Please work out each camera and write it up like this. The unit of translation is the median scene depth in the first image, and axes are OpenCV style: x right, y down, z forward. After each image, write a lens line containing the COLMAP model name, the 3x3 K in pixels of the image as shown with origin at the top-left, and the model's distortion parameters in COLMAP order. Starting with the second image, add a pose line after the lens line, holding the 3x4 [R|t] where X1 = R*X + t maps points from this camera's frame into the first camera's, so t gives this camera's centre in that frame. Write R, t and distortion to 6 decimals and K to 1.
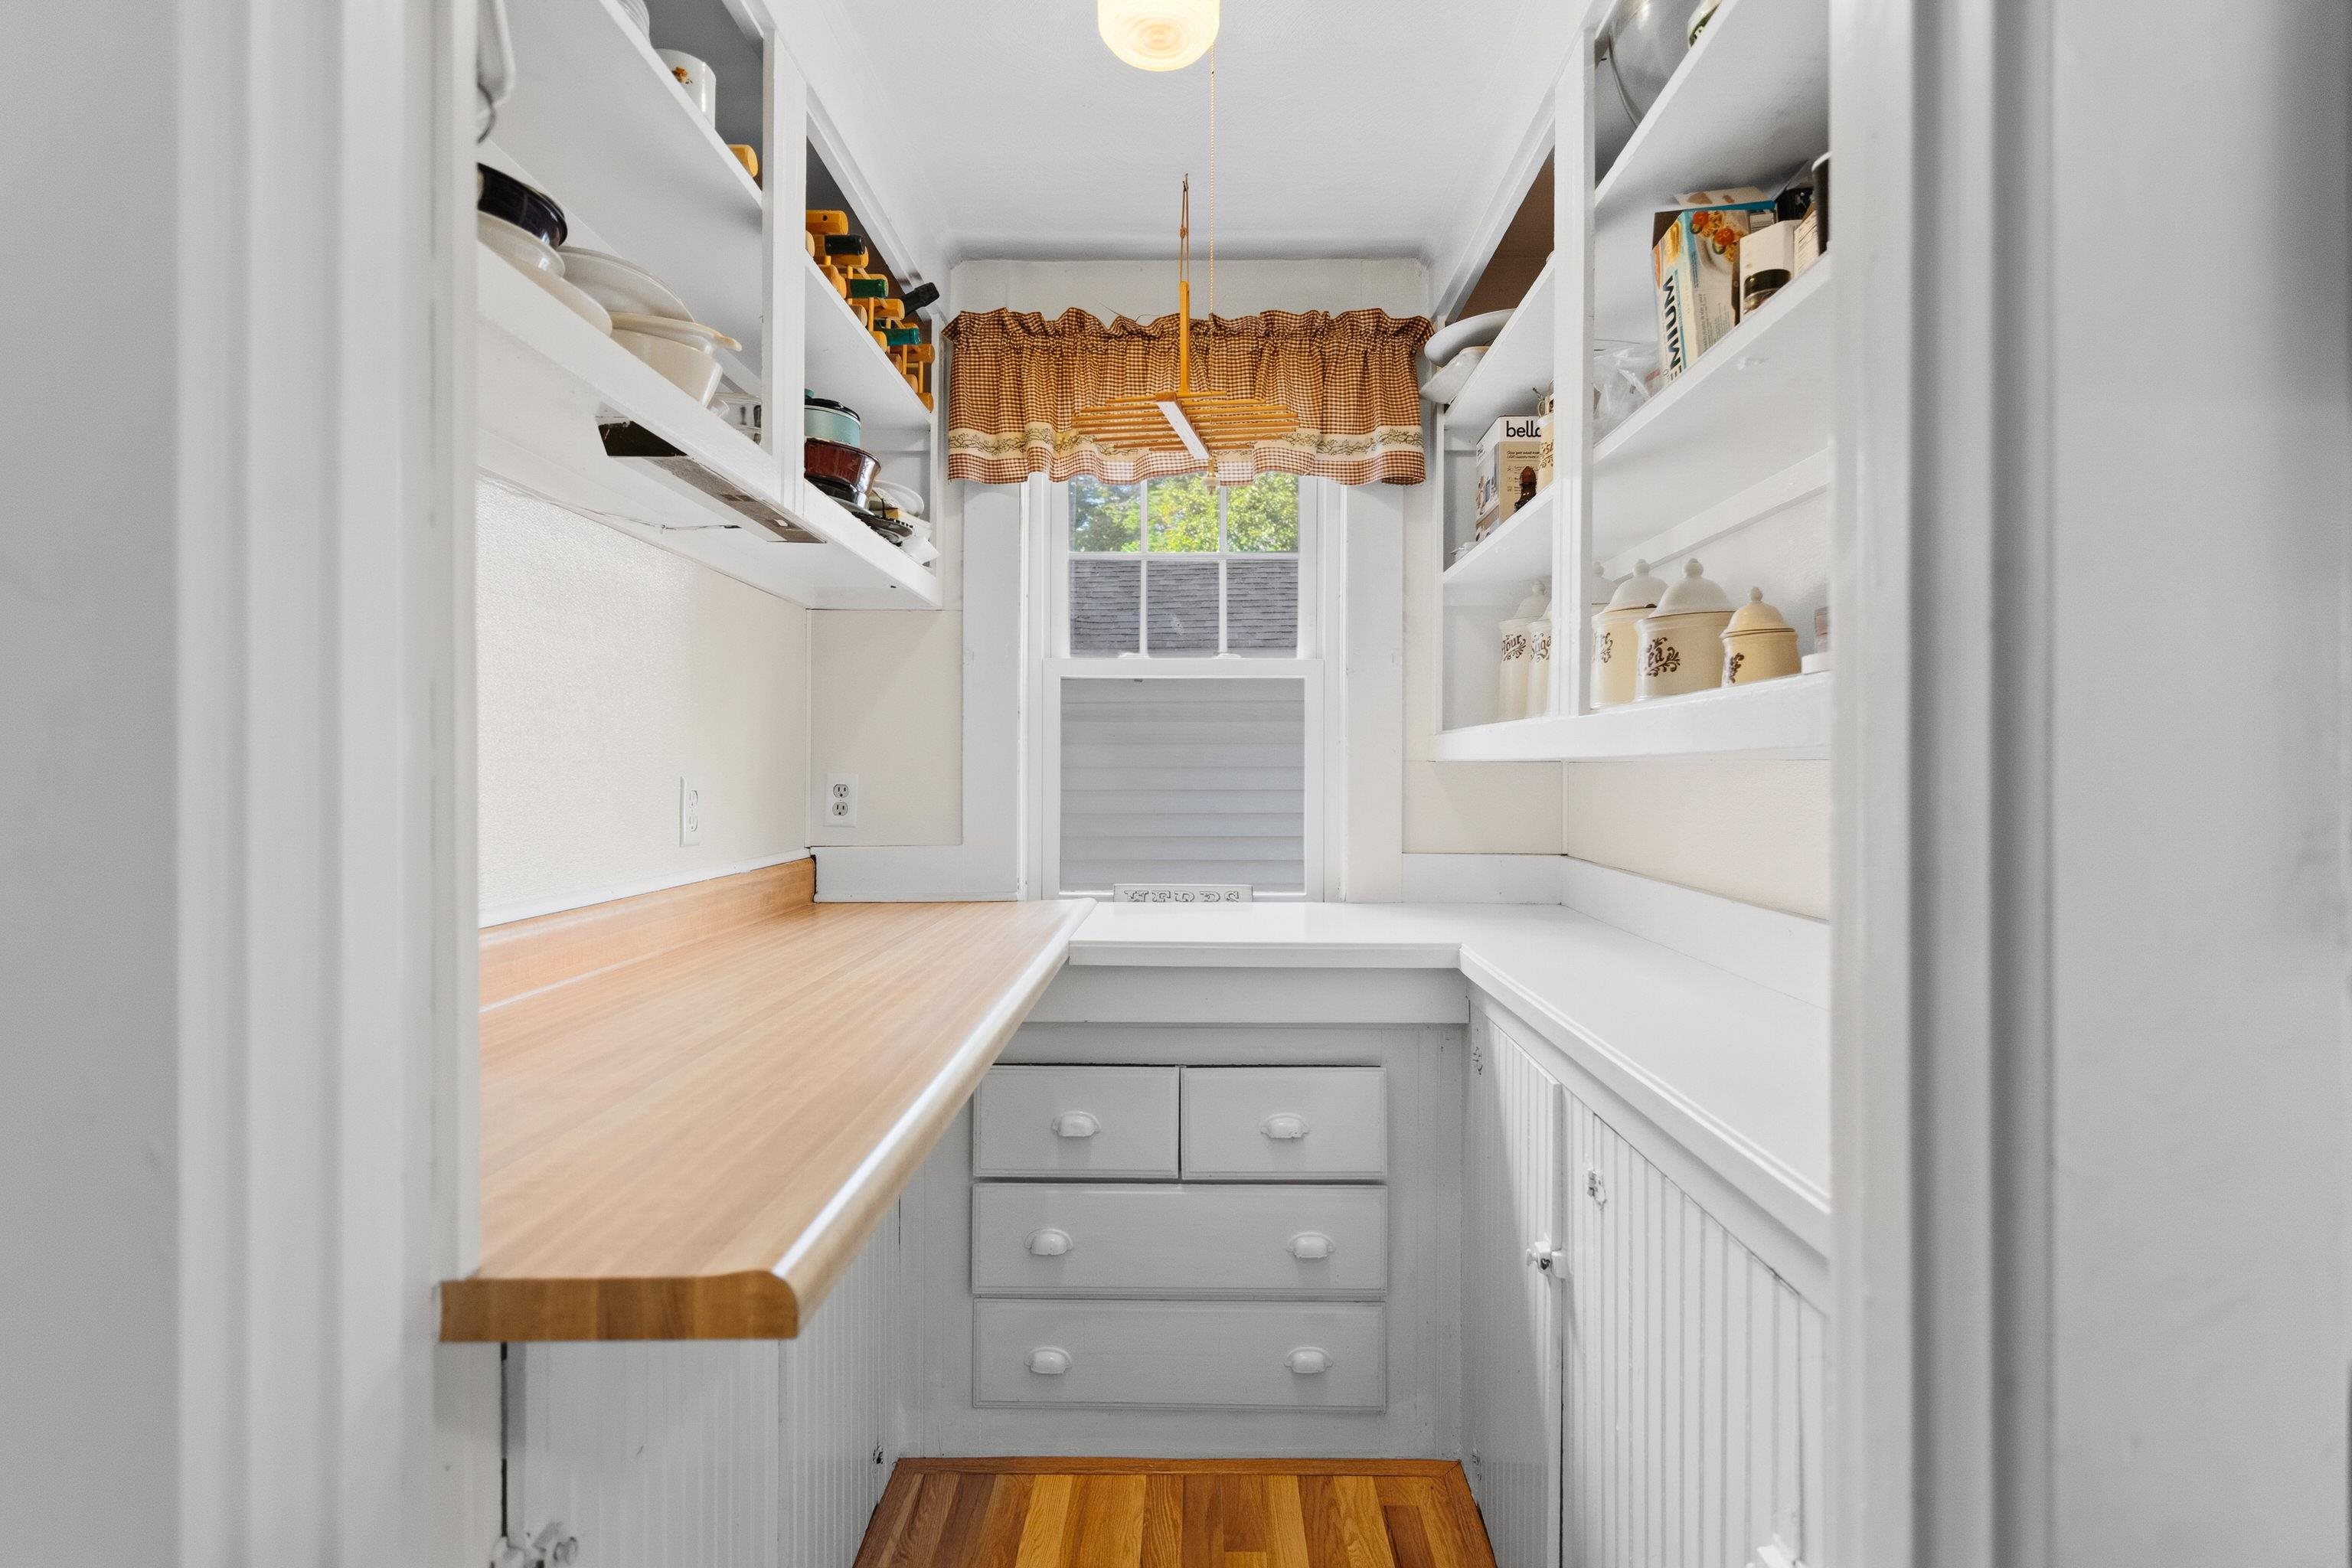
lens RADIAL K [[1109.1, 0, 1191.4], [0, 1109.1, 771.5], [0, 0, 1]] dist [-0.000986, 0.000027]
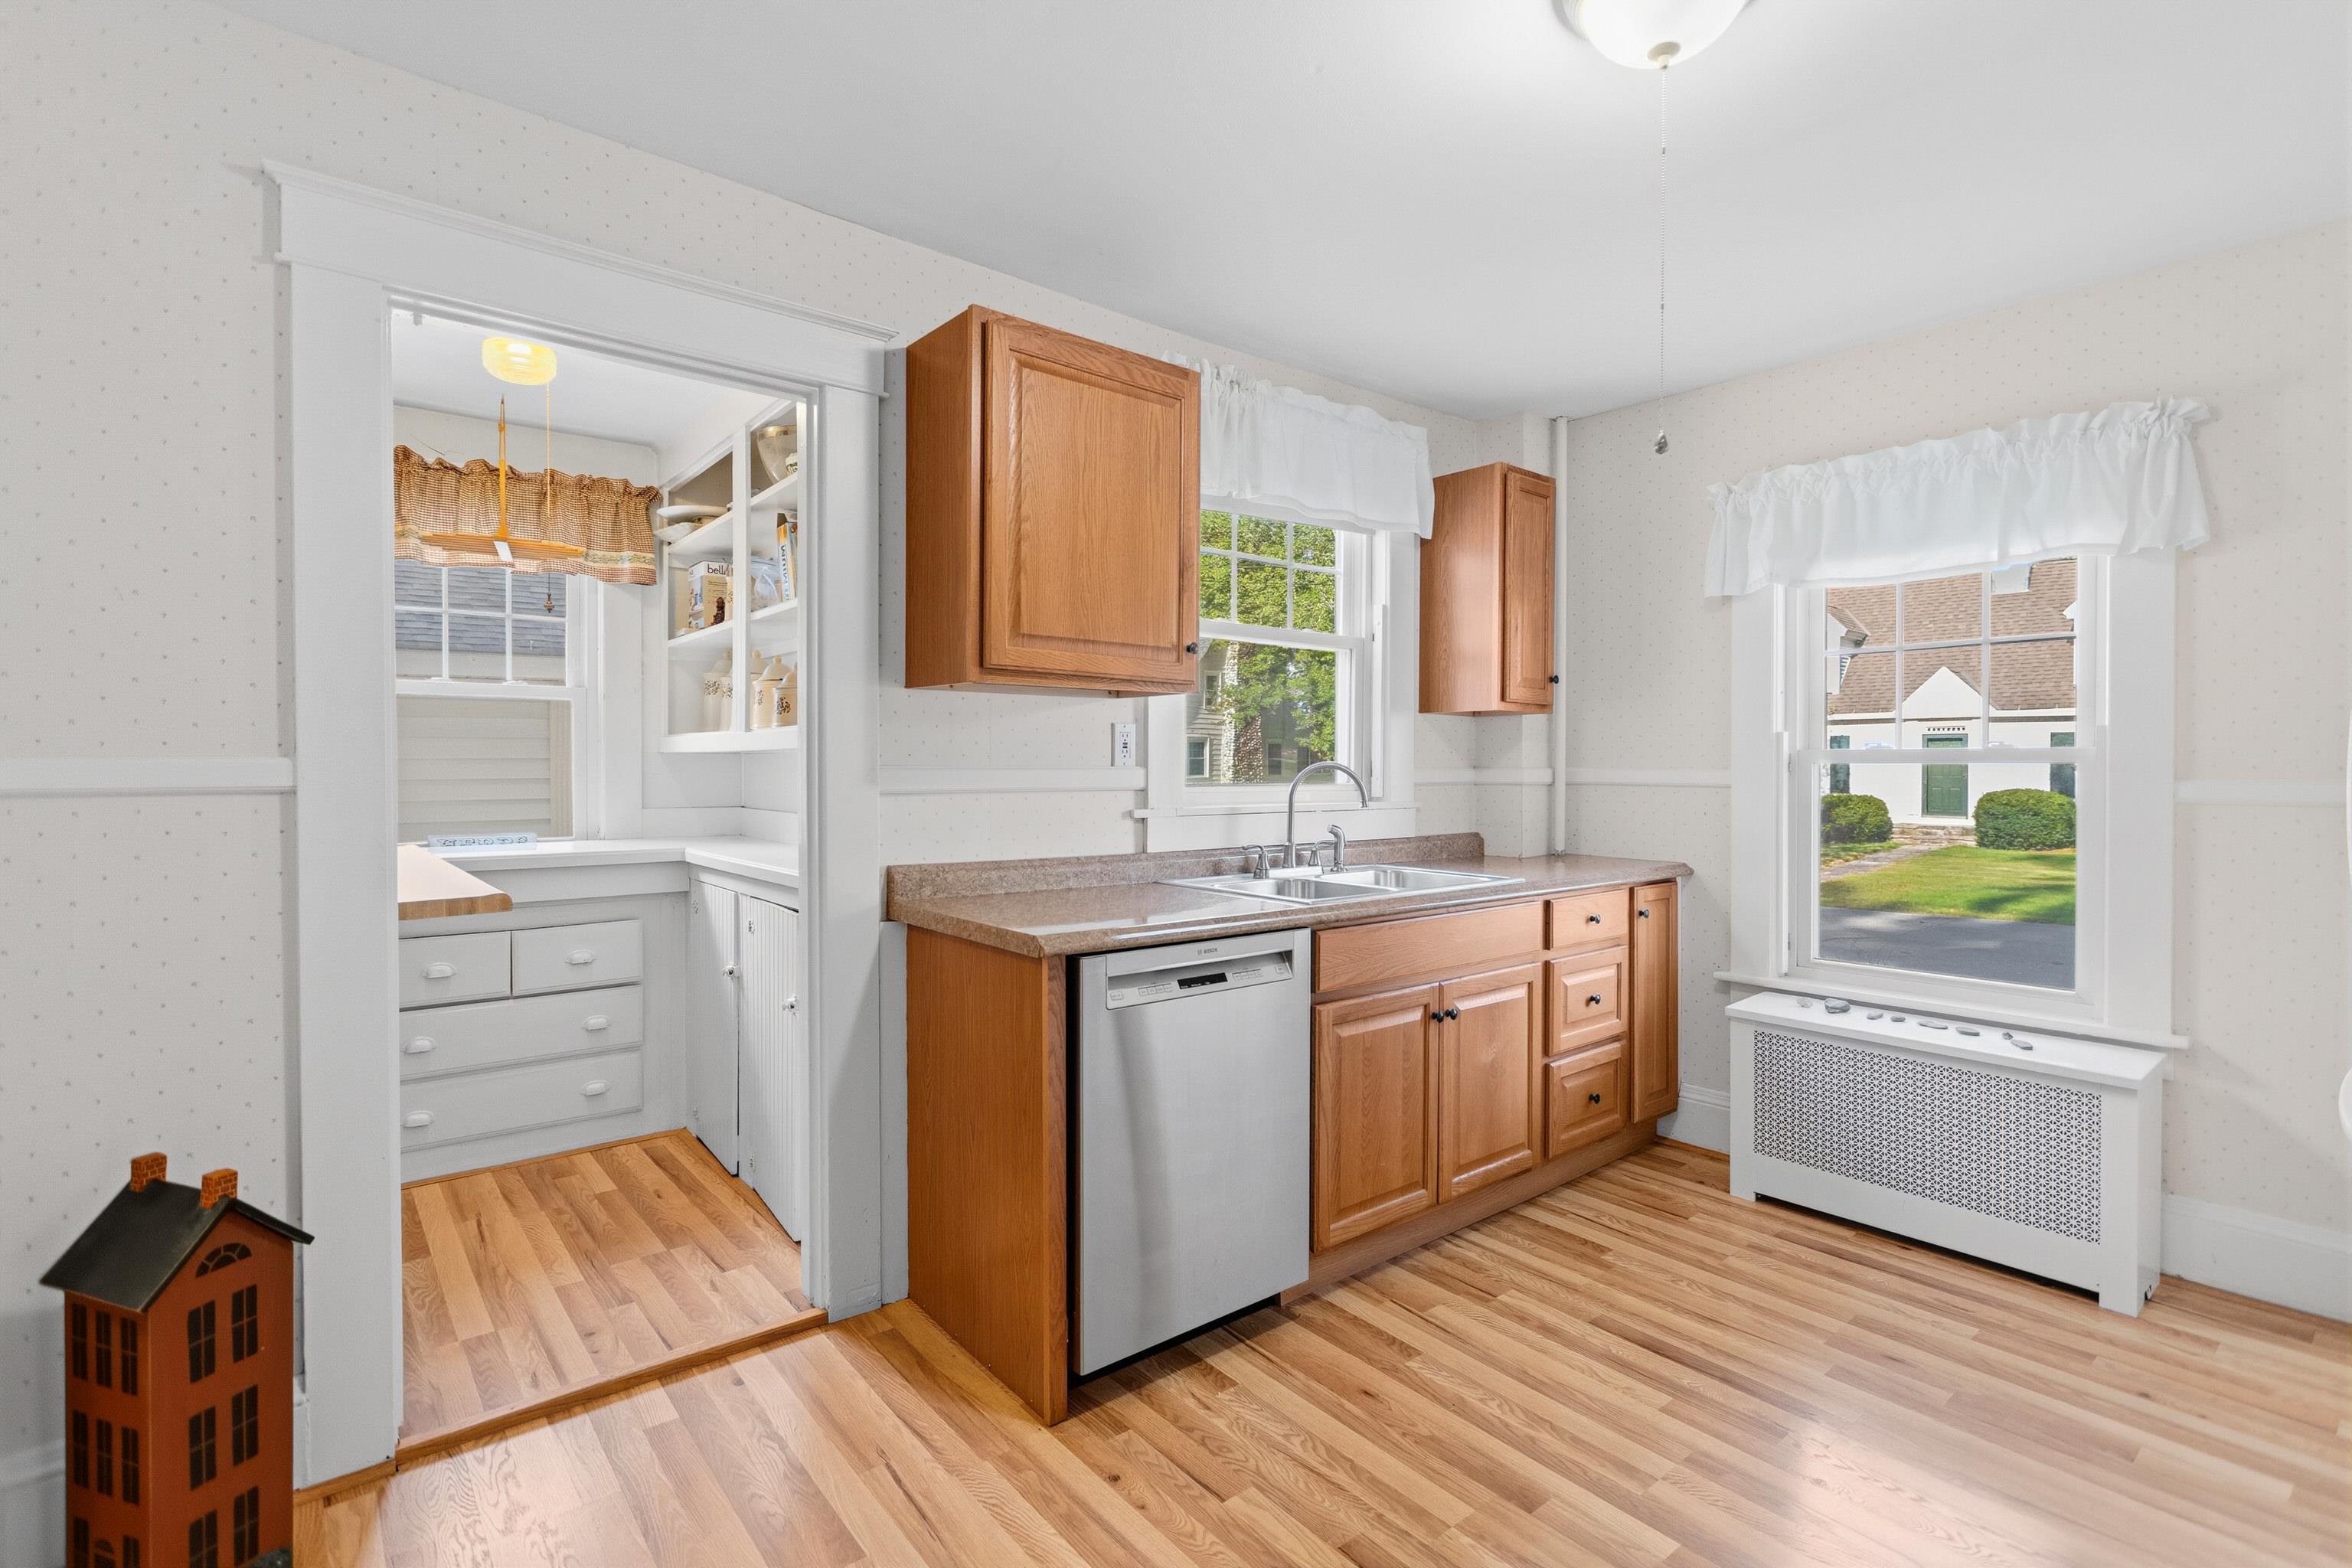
lens RADIAL K [[1115.7, 0, 1204.0], [0, 1115.7, 777.5], [0, 0, 1]] dist [-0.005181, -0.000012]
pose [[0.761924, -0.008767, 0.647608, -0.269032], [0.000693, 0.999919, 0.012721, 0.008950], [-0.647667, -0.009244, 0.761868, -0.880023]]
